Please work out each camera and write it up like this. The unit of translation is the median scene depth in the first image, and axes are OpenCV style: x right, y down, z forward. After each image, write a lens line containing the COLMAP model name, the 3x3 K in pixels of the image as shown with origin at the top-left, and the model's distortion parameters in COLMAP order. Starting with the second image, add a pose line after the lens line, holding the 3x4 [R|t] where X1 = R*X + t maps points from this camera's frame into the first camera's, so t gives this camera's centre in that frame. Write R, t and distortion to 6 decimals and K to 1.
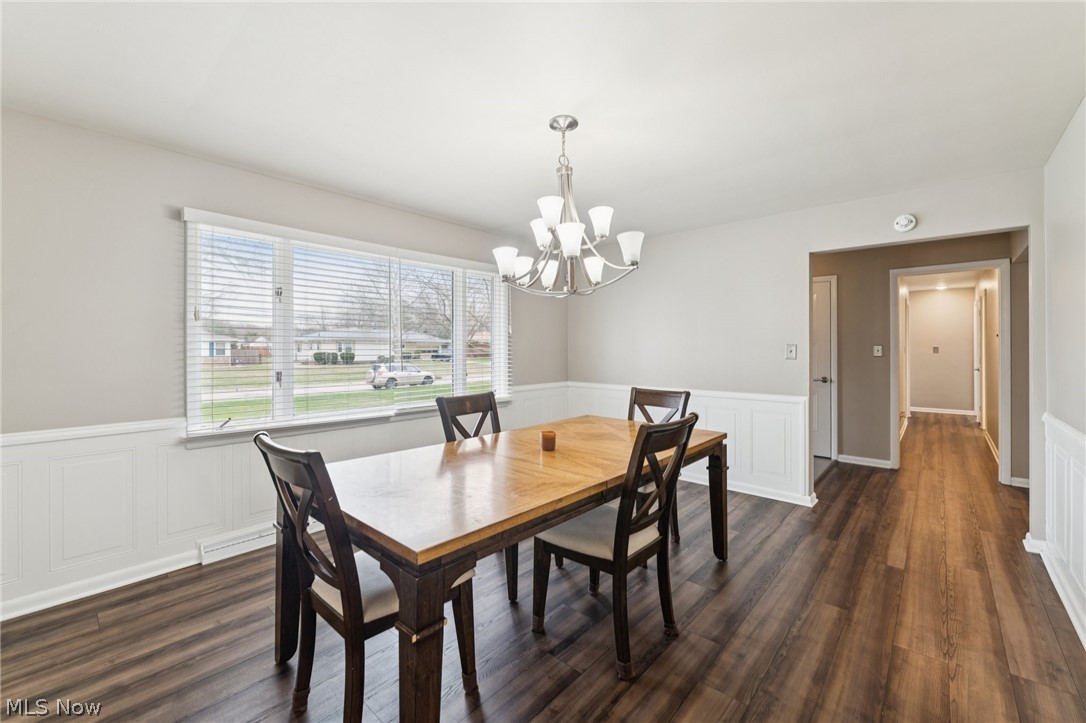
lens RADIAL K [[435.7, 0, 549.4], [0, 435.7, 351.3], [0, 0, 1]] dist [-0.001554, -0.000001]
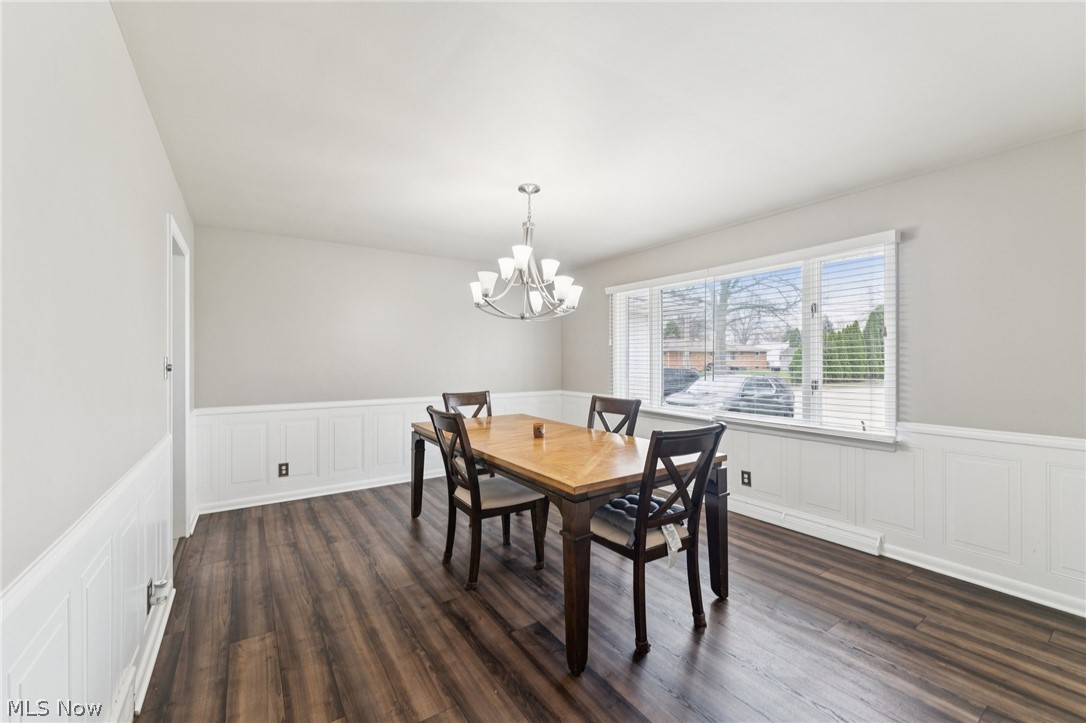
lens RADIAL K [[435.7, 0, 548.5], [0, 435.7, 361.4], [0, 0, 1]] dist [-0.001554, -0.000001]
pose [[-0.227065, 0.004942, -0.973867, 1.533423], [0.002399, 0.999987, 0.004515, -0.013668], [0.973877, -0.001311, -0.227074, 1.592234]]
